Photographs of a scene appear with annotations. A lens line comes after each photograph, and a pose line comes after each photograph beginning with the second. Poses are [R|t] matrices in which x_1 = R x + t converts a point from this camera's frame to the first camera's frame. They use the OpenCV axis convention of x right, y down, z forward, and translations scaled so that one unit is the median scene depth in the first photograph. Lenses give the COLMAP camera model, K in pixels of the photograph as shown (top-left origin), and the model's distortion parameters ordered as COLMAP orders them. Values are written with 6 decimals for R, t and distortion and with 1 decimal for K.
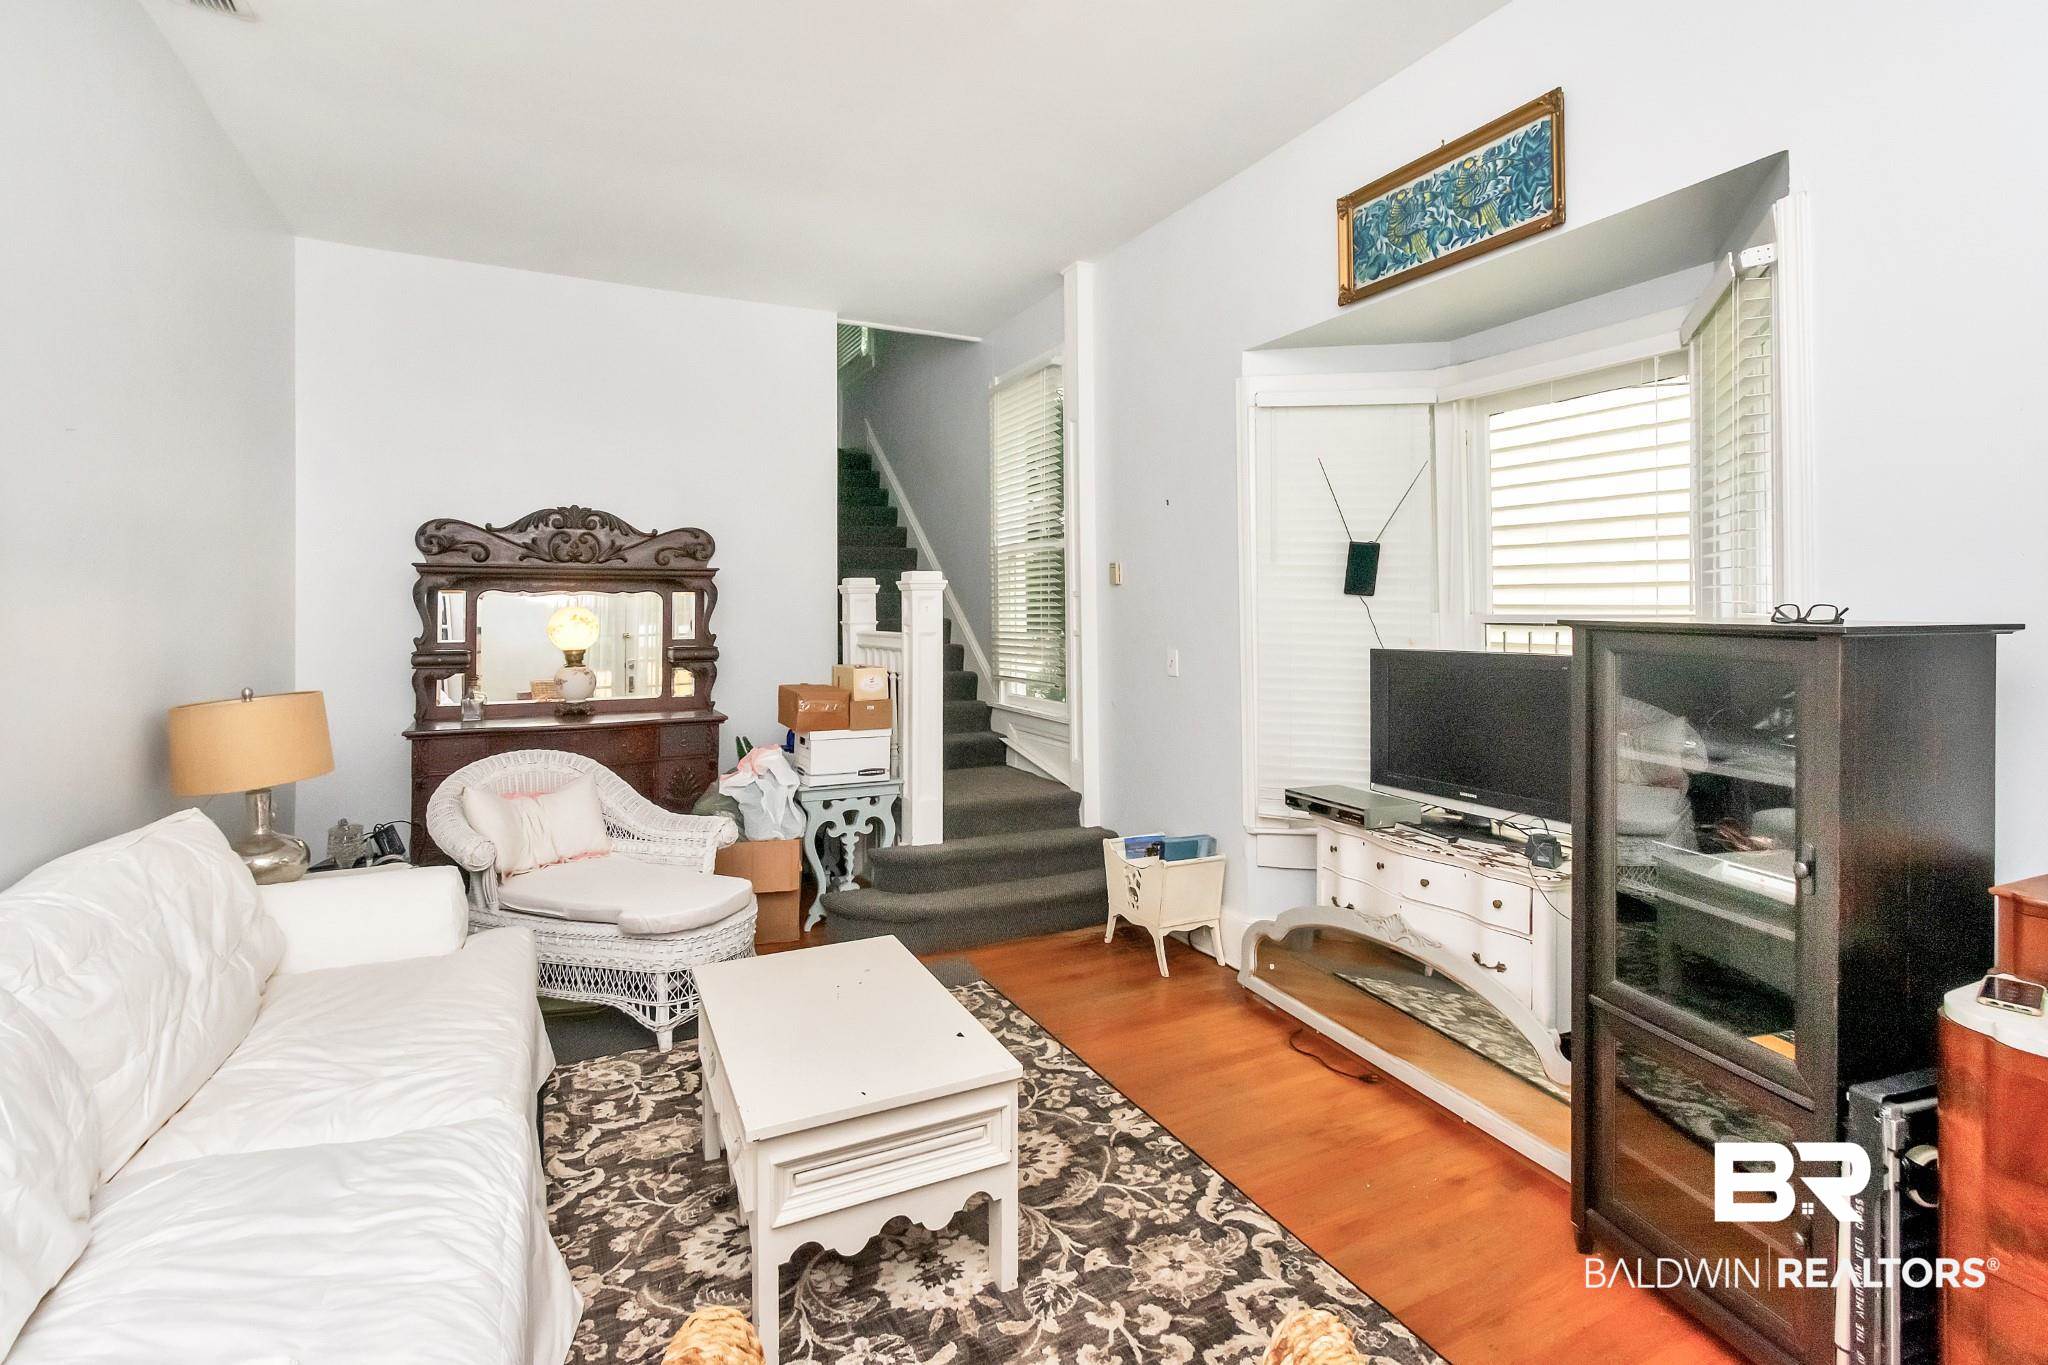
lens RADIAL K [[957.1, 0, 1026.1], [0, 957.1, 602.7], [0, 0, 1]] dist [0.002160, -0.000019]
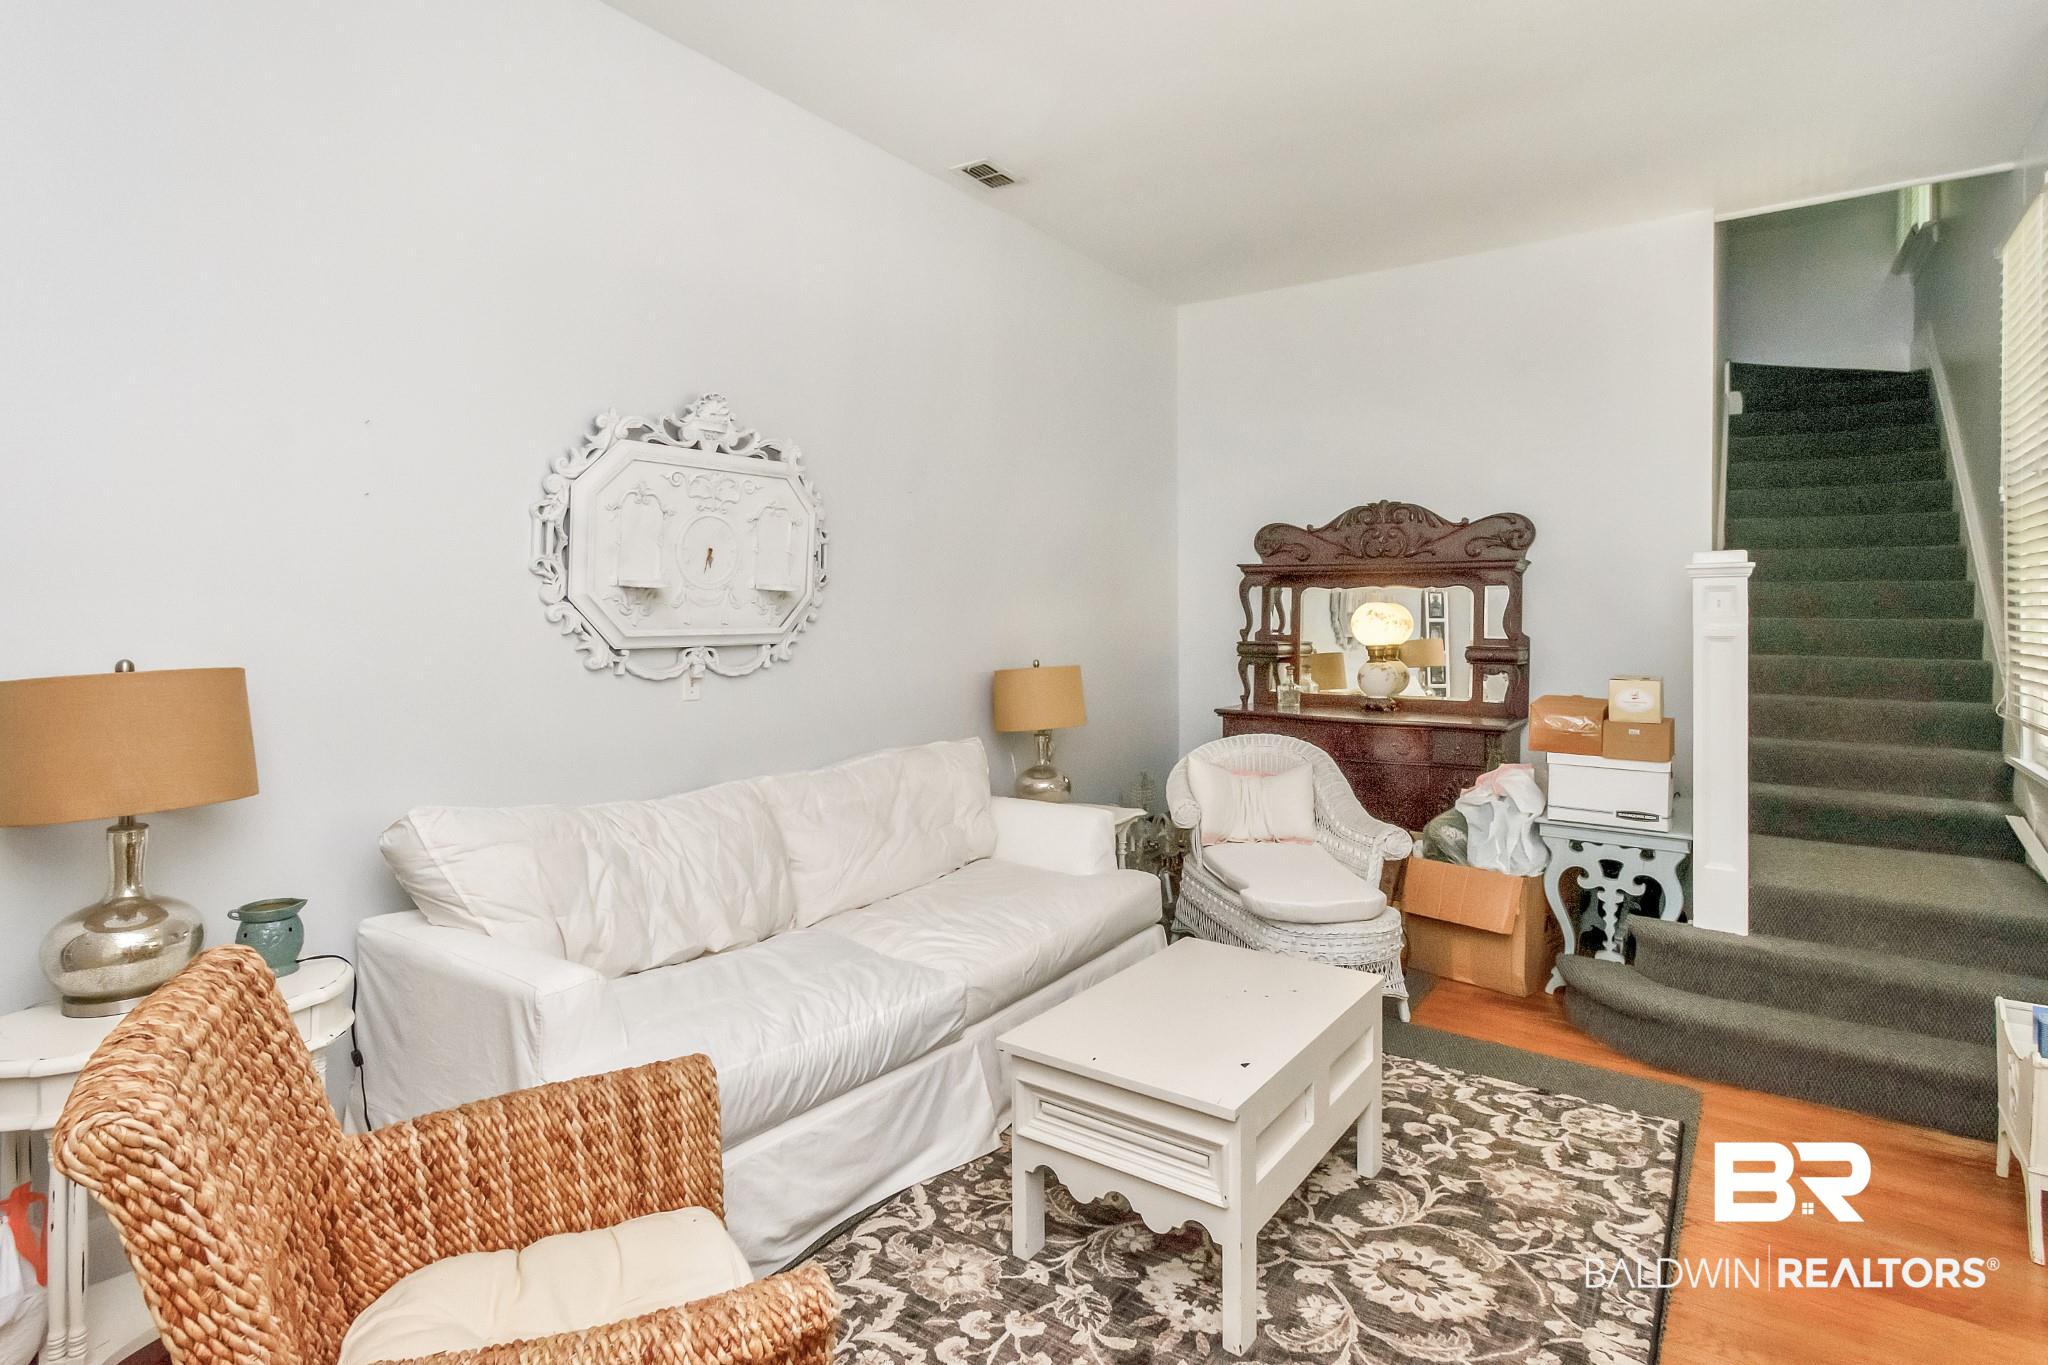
lens RADIAL K [[1061.5, 0, 1026.1], [0, 1061.5, 614.5], [0, 0, 1]] dist [0.001790, 0.000962]
pose [[0.471832, 0.005599, -0.881671, 0.357844], [0.004716, 0.999950, 0.008874, 0.005646], [0.881676, -0.008345, 0.471782, 0.168197]]
